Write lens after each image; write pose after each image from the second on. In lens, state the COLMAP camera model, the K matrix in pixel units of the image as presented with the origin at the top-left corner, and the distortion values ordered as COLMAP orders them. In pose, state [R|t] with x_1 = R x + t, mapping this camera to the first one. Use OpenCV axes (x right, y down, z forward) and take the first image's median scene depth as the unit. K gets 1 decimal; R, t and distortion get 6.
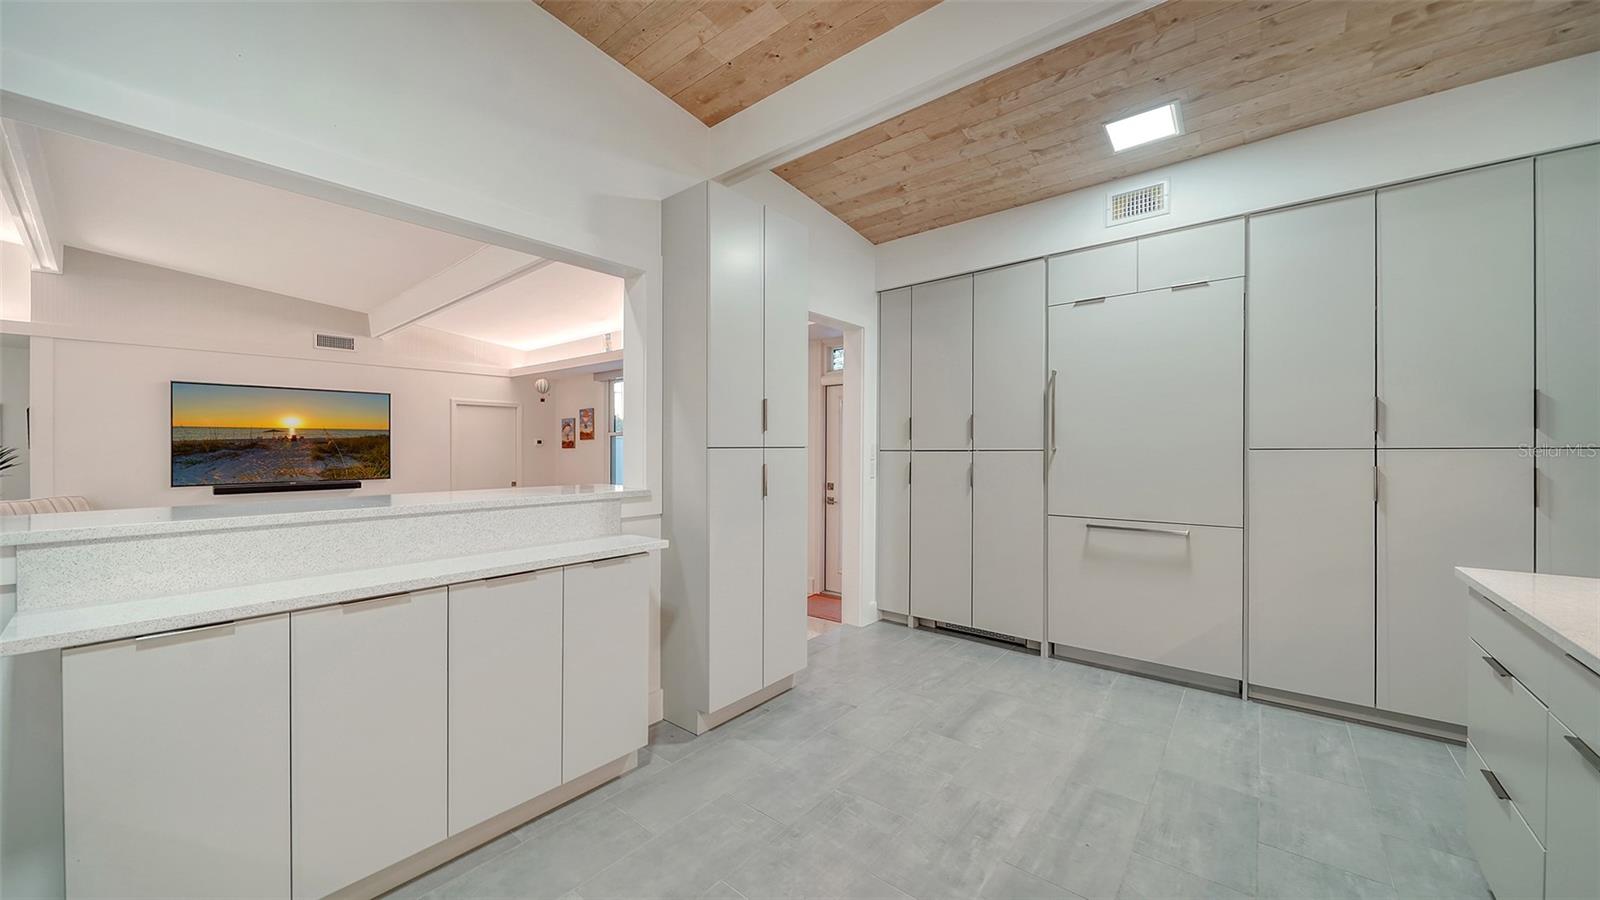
lens RADIAL K [[574.9, 0, 790.3], [0, 574.9, 447.8], [0, 0, 1]] dist [-0.000599, -0.000101]
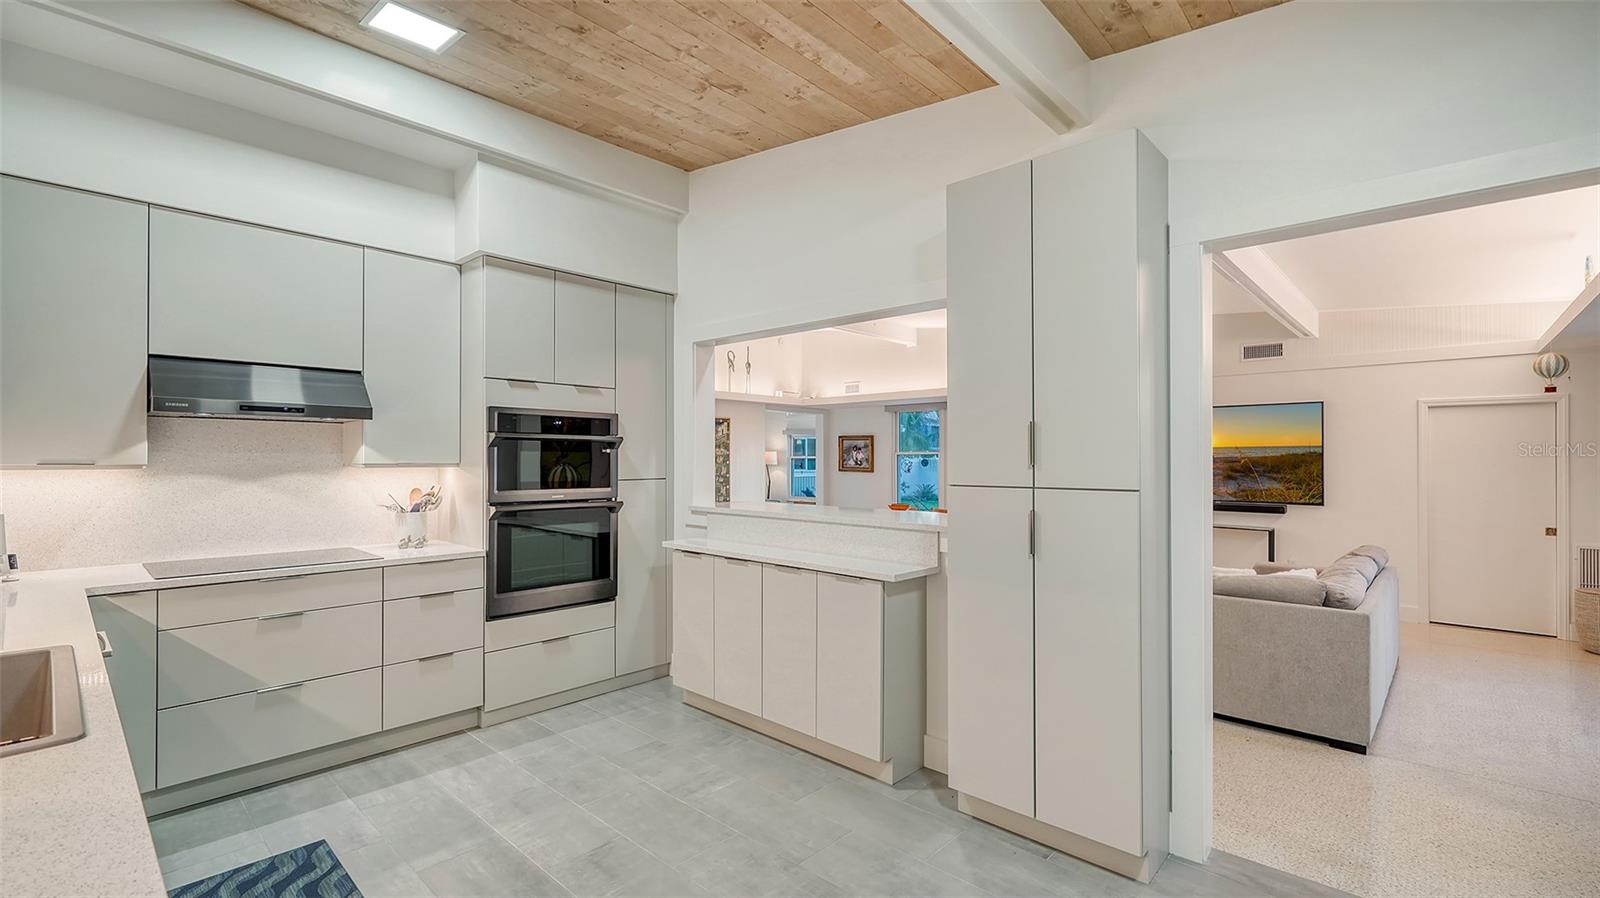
lens RADIAL K [[691.3, 0, 789.0], [0, 691.3, 456.9], [0, 0, 1]] dist [-0.000693, -0.000173]
pose [[-0.051104, 0.001067, -0.998693, 0.348866], [-0.003197, 0.999994, 0.001232, -0.014835], [0.998688, 0.003256, -0.051101, 0.306283]]
